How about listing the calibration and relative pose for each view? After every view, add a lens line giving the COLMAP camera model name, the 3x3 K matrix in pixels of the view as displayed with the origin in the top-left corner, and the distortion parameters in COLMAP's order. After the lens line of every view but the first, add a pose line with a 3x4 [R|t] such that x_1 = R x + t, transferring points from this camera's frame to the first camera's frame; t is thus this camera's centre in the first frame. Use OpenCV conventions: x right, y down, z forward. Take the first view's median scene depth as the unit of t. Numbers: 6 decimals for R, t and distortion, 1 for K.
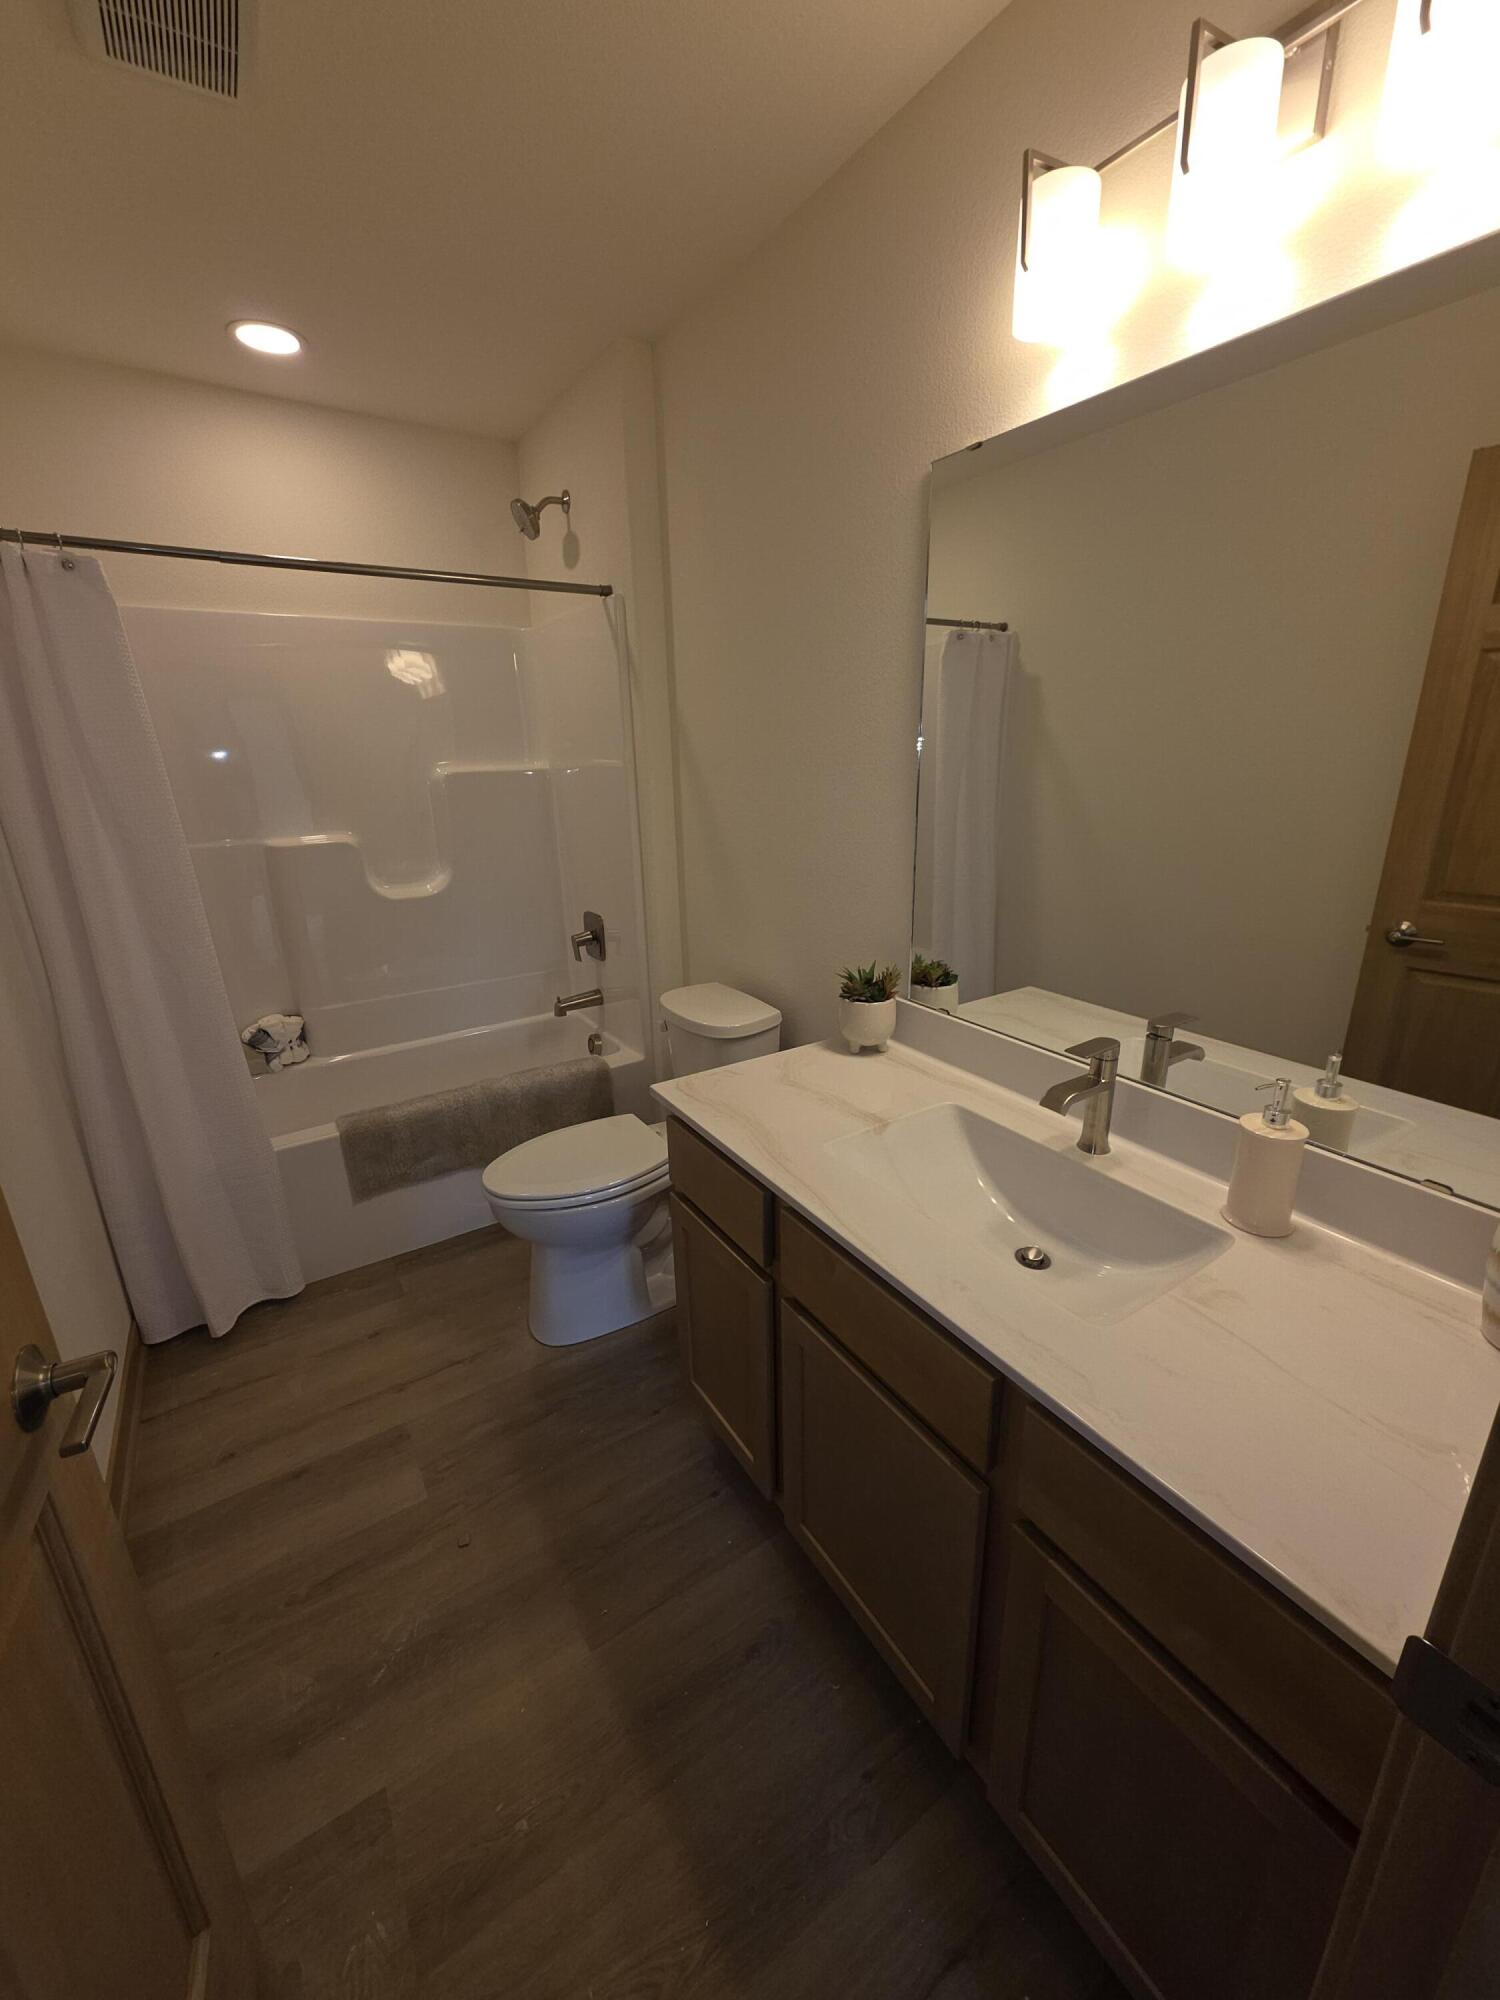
lens RADIAL K [[795.2, 0, 755.5], [0, 795.2, 999.1], [0, 0, 1]] dist [0.002990, -0.000292]
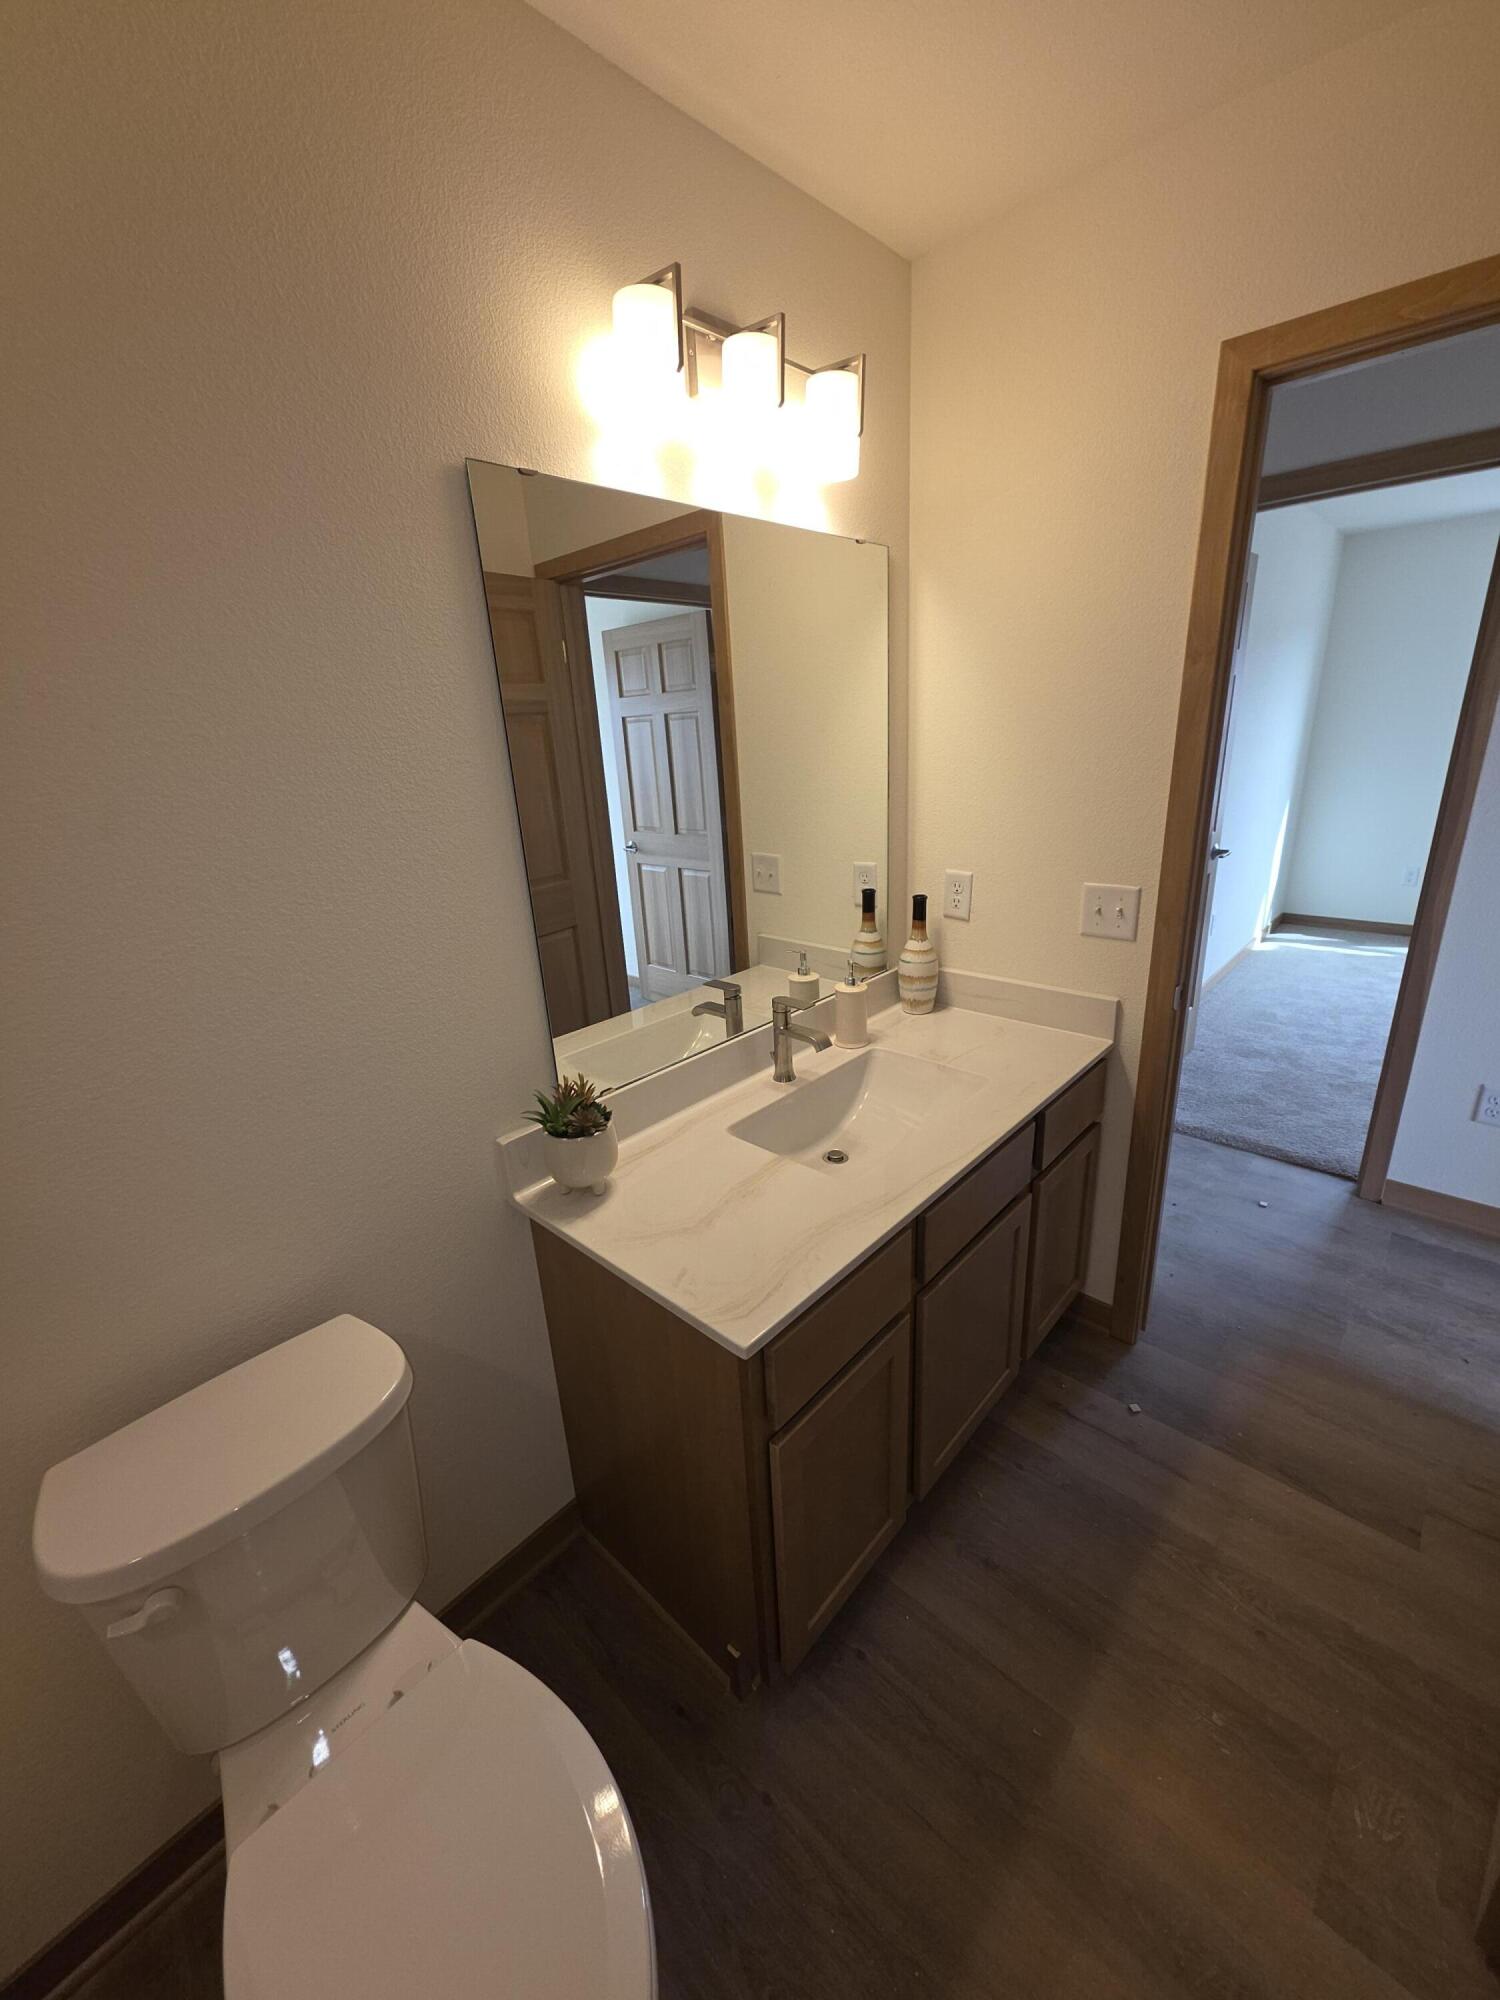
lens RADIAL K [[795.2, 0, 753.4], [0, 795.2, 997.5], [0, 0, 1]] dist [0.002990, -0.000292]
pose [[-0.259733, -0.280958, 0.923905, -0.741242], [0.341458, 0.868214, 0.360015, -0.418771], [-0.903297, 0.408983, -0.129569, 1.107096]]
